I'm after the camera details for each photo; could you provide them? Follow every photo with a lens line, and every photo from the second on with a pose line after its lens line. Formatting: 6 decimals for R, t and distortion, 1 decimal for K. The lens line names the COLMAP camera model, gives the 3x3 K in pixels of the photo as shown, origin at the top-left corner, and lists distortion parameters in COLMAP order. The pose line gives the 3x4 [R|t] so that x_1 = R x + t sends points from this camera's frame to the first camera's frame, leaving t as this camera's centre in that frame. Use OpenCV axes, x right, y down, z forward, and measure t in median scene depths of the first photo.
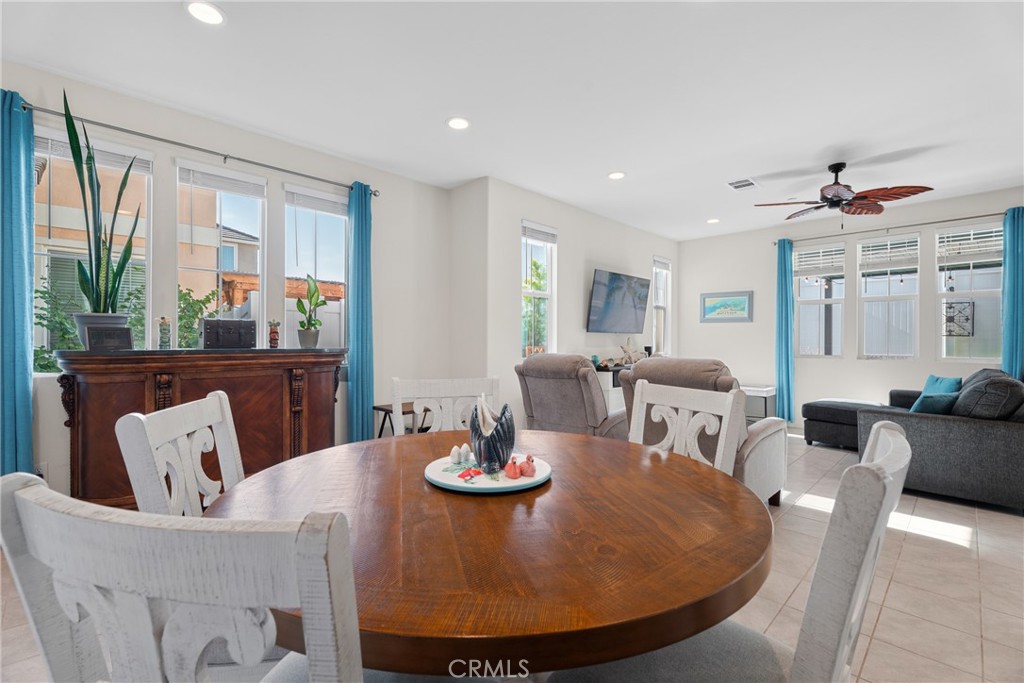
lens RADIAL K [[455.9, 0, 508.8], [0, 455.9, 342.2], [0, 0, 1]] dist [0.004607, 0.000958]
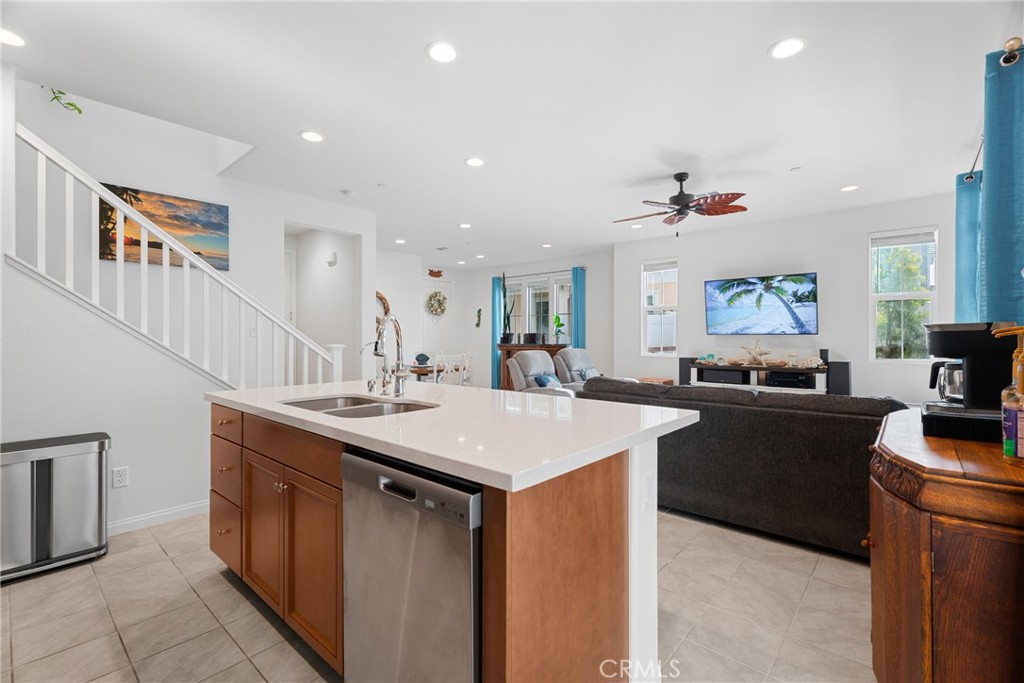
lens RADIAL K [[455.9, 0, 514.2], [0, 455.9, 339.9], [0, 0, 1]] dist [0.004607, 0.000958]
pose [[0.075774, 0.003459, -0.997119, 1.632659], [-0.002975, 0.999990, 0.003243, -0.013081], [0.997121, 0.002720, 0.075784, 0.515257]]
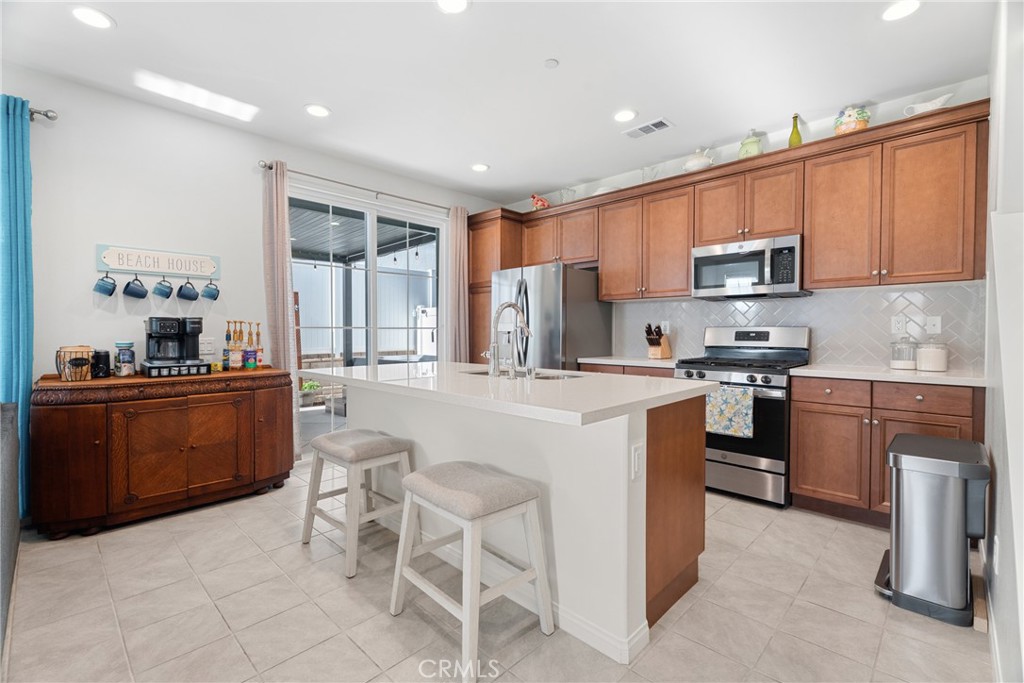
lens RADIAL K [[455.9, 0, 509.6], [0, 455.9, 340.8], [0, 0, 1]] dist [0.004607, 0.000958]
pose [[-0.018024, -0.026847, 0.999477, 0.554611], [0.006261, 0.999617, 0.026963, -0.004134], [-0.999818, 0.006743, -0.017849, 0.416231]]
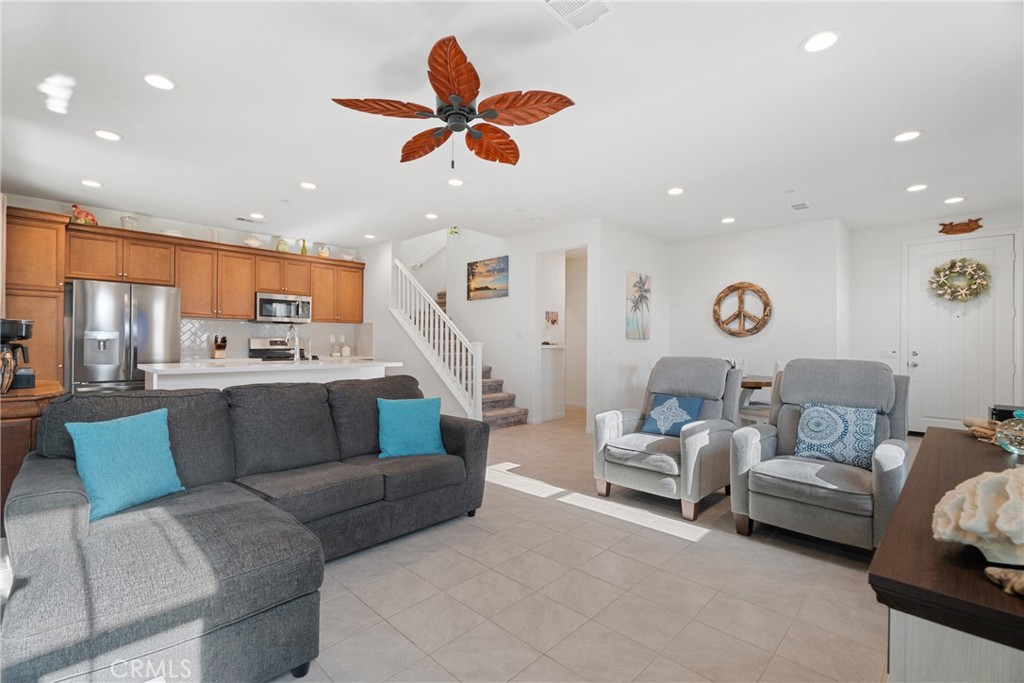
lens RADIAL K [[455.9, 0, 509.4], [0, 455.9, 341.3], [0, 0, 1]] dist [0.004607, 0.000958]
pose [[-0.999758, -0.010753, -0.019183, 0.616364], [-0.010763, 0.999942, 0.000409, -0.003066], [0.019178, 0.000615, -0.999816, 1.545558]]
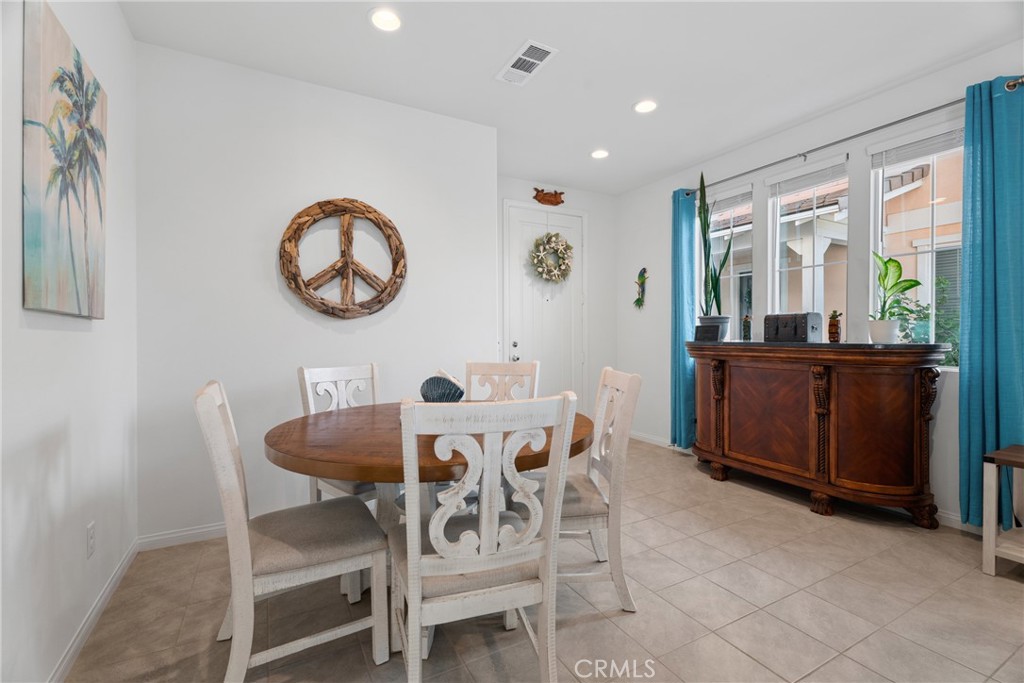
lens RADIAL K [[455.9, 0, 514.4], [0, 455.9, 336.5], [0, 0, 1]] dist [0.004607, 0.000958]
pose [[-0.268349, 0.001815, -0.963320, 0.425402], [-0.001376, 0.999996, 0.002267, 0.000116], [0.963321, 0.001933, -0.268345, 0.511534]]
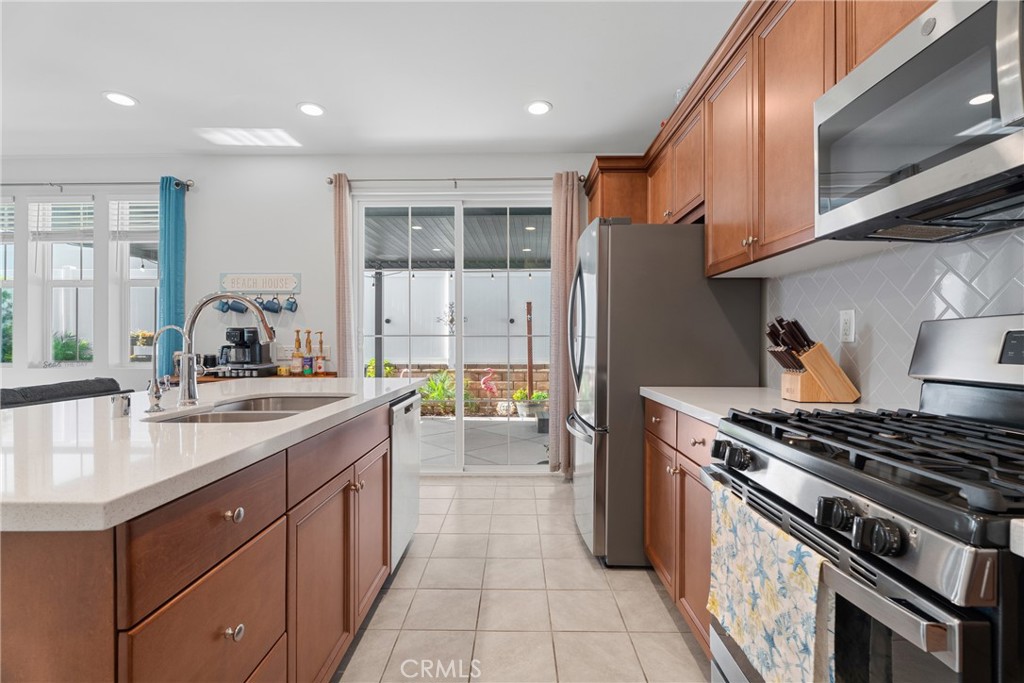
lens RADIAL K [[455.9, 0, 505.2], [0, 455.9, 341.5], [0, 0, 1]] dist [0.004607, 0.000958]
pose [[0.717488, -0.004092, 0.696559, 1.035110], [0.007880, 0.999966, -0.002243, 0.006194], [-0.696527, 0.007098, 0.717496, -0.011537]]
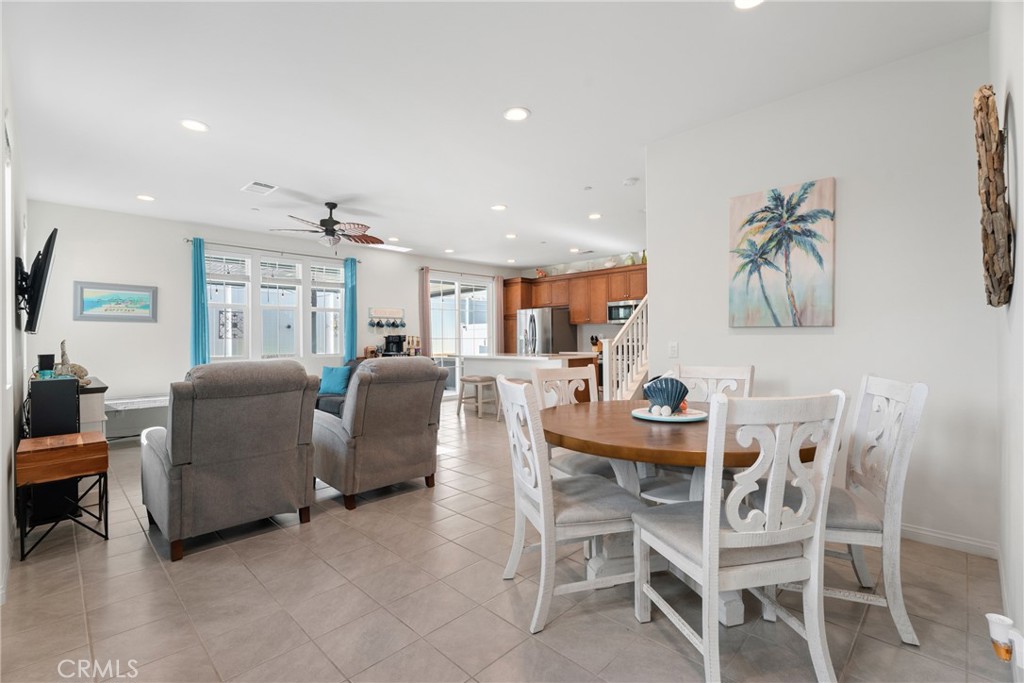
lens RADIAL K [[455.9, 0, 507.6], [0, 455.9, 338.6], [0, 0, 1]] dist [0.004607, 0.000958]
pose [[-0.004919, -0.000683, 0.999988, -0.525047], [0.015953, 0.999872, 0.000762, -0.004573], [-0.999861, 0.015956, -0.004907, 0.494184]]
